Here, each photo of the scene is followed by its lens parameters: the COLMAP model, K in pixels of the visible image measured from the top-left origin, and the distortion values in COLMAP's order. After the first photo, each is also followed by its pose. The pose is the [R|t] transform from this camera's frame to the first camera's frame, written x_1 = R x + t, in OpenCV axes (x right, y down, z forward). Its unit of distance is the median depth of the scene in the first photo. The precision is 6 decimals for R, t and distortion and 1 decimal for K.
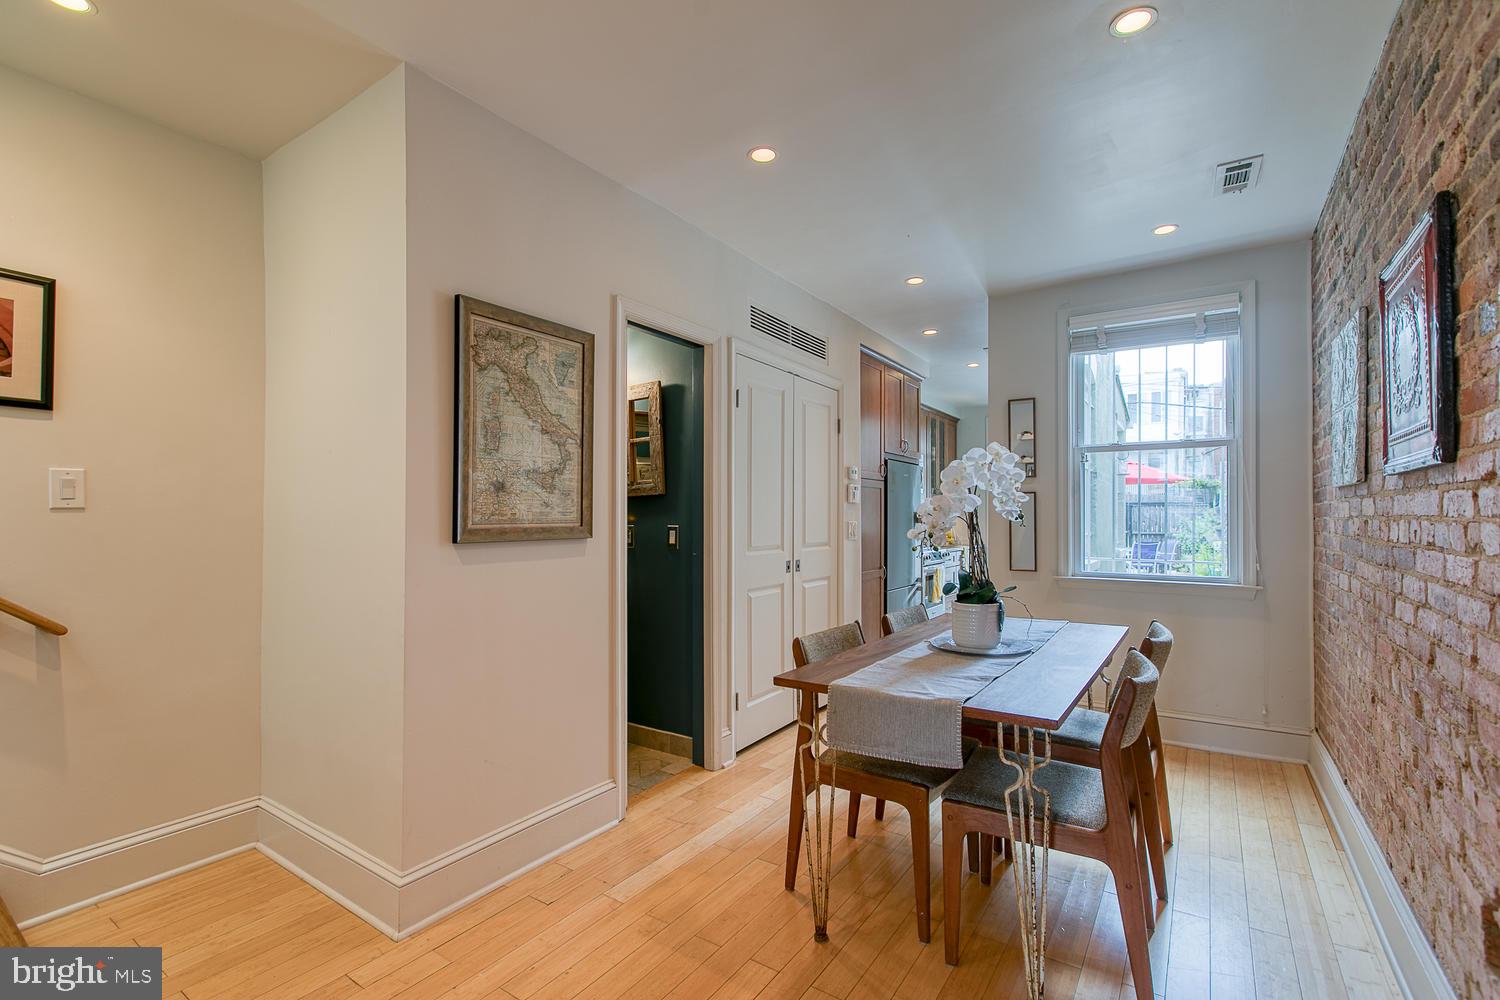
lens RADIAL K [[686.2, 0, 740.3], [0, 686.2, 512.7], [0, 0, 1]] dist [-0.001018, -0.000013]
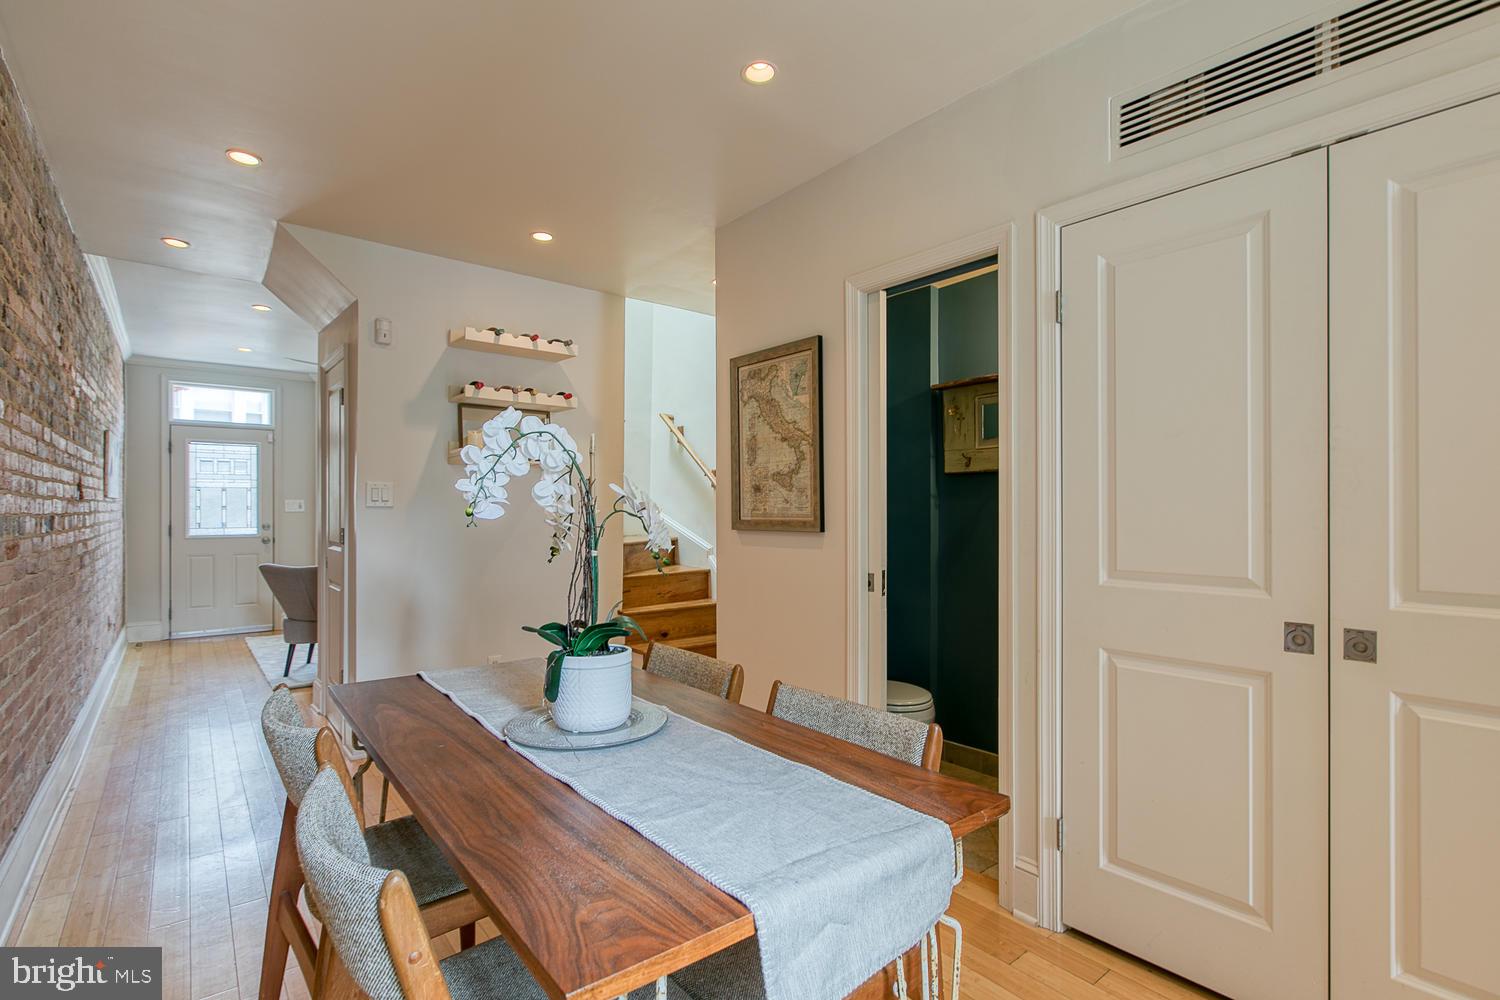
lens RADIAL K [[706.8, 0, 749.2], [0, 706.8, 511.0], [0, 0, 1]] dist [-0.000716, -0.000032]
pose [[-0.296283, -0.002379, -0.955097, 0.898107], [0.002058, 0.999993, -0.003129, 0.008795], [0.955098, -0.002893, -0.296276, 1.313770]]
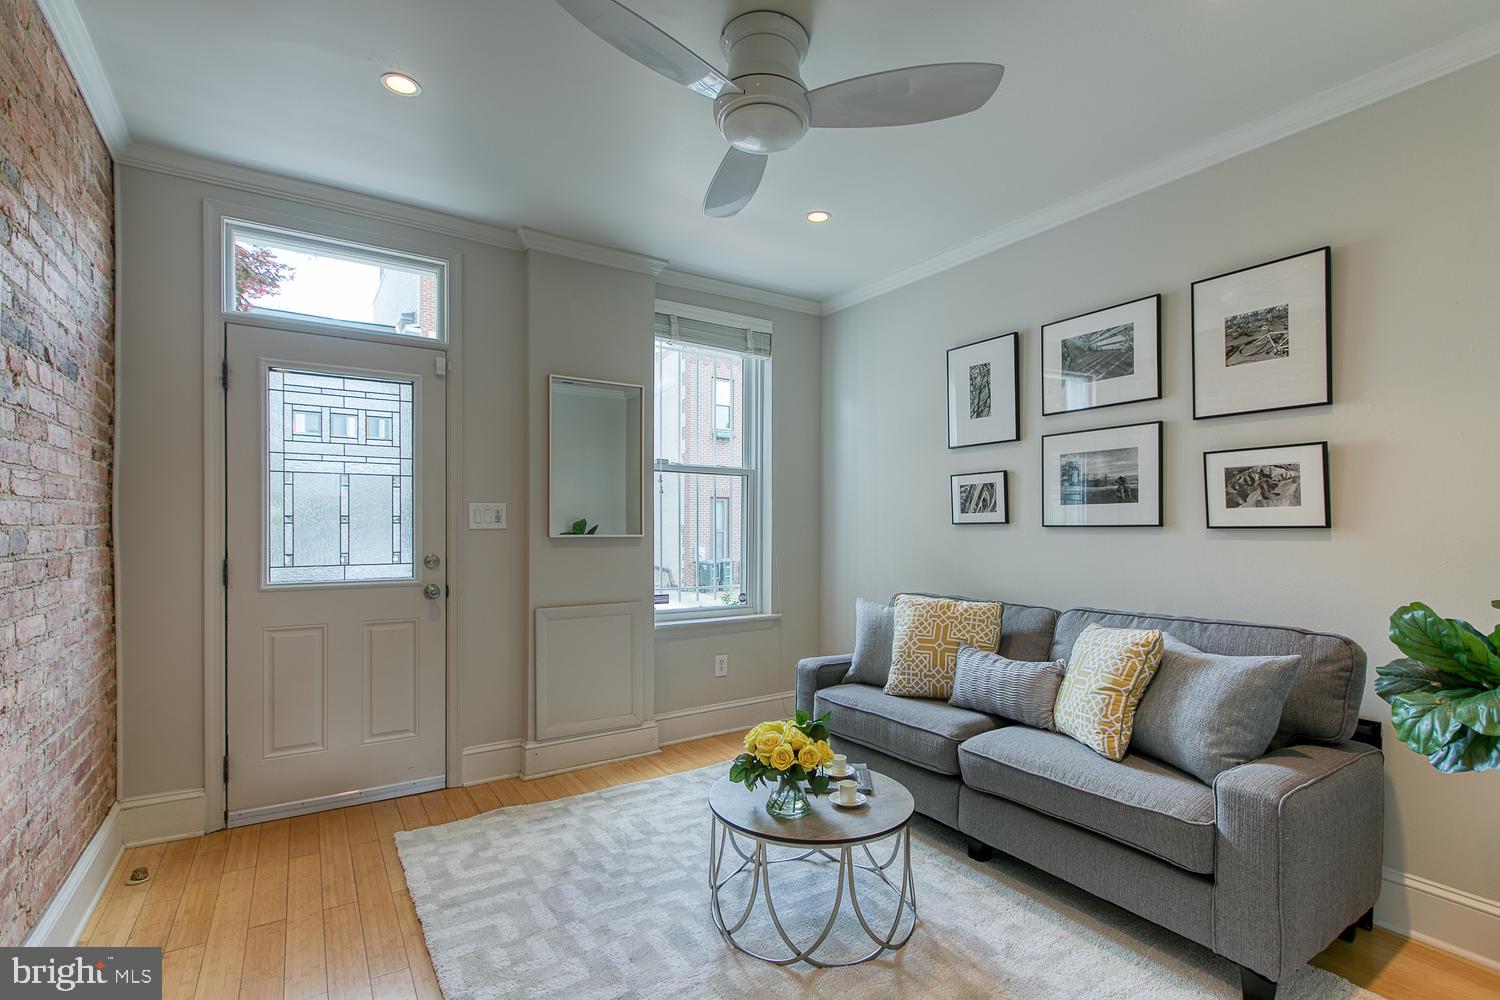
lens RADIAL K [[691.1, 0, 761.6], [0, 691.1, 532.1], [0, 0, 1]] dist [-0.001037, -0.000268]
pose [[-0.381542, 0.003771, -0.924344, -0.361305], [-0.003392, 0.999979, 0.005480, -0.004836], [0.924345, 0.005226, -0.381522, -0.424837]]
